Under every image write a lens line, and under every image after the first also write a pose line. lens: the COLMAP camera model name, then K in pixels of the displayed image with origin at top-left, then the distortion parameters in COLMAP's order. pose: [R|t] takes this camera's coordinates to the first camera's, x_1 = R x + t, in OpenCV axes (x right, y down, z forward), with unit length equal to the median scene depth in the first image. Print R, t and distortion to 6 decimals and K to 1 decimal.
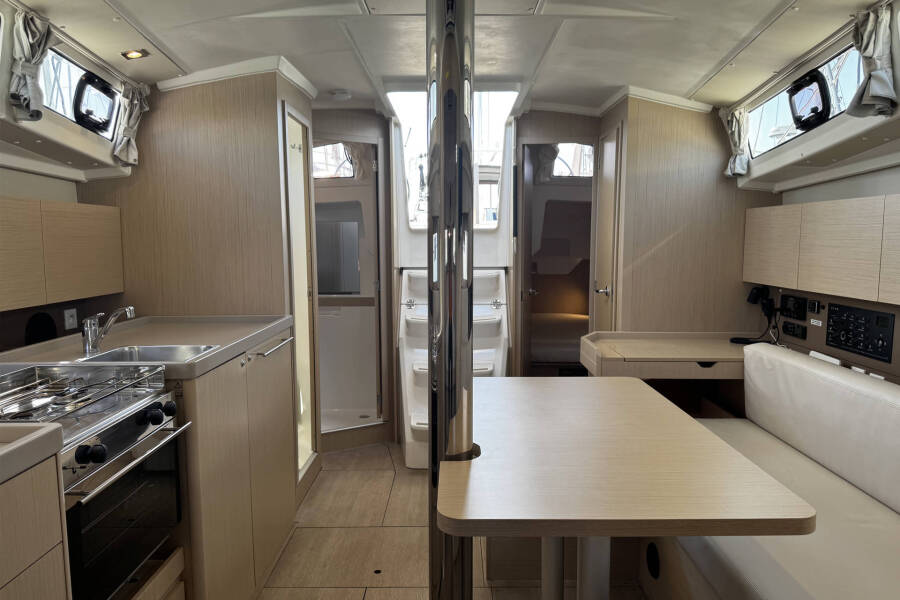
lens RADIAL K [[647.2, 0, 450.0], [0, 647.2, 300.0], [0, 0, 1]] dist [0.000982, -0.000884]
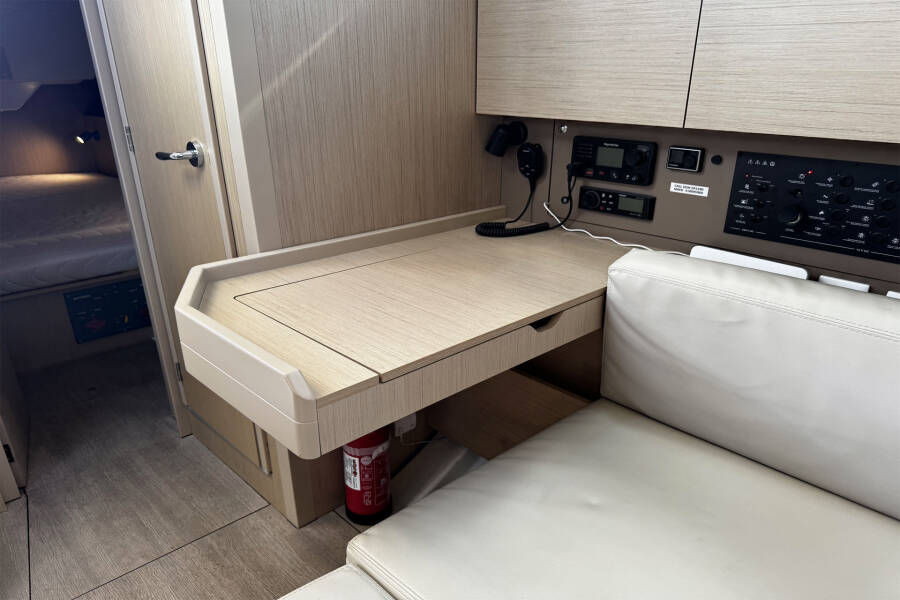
lens RADIAL K [[650.6, 0, 569.7], [0, 650.6, 300.1], [0, 0, 1]] dist [0.006381, 0.002878]
pose [[0.650811, -0.259069, 0.713673, 0.103689], [0.070953, 0.956622, 0.282559, -0.034216], [-0.755917, -0.133255, 0.640962, 0.713170]]
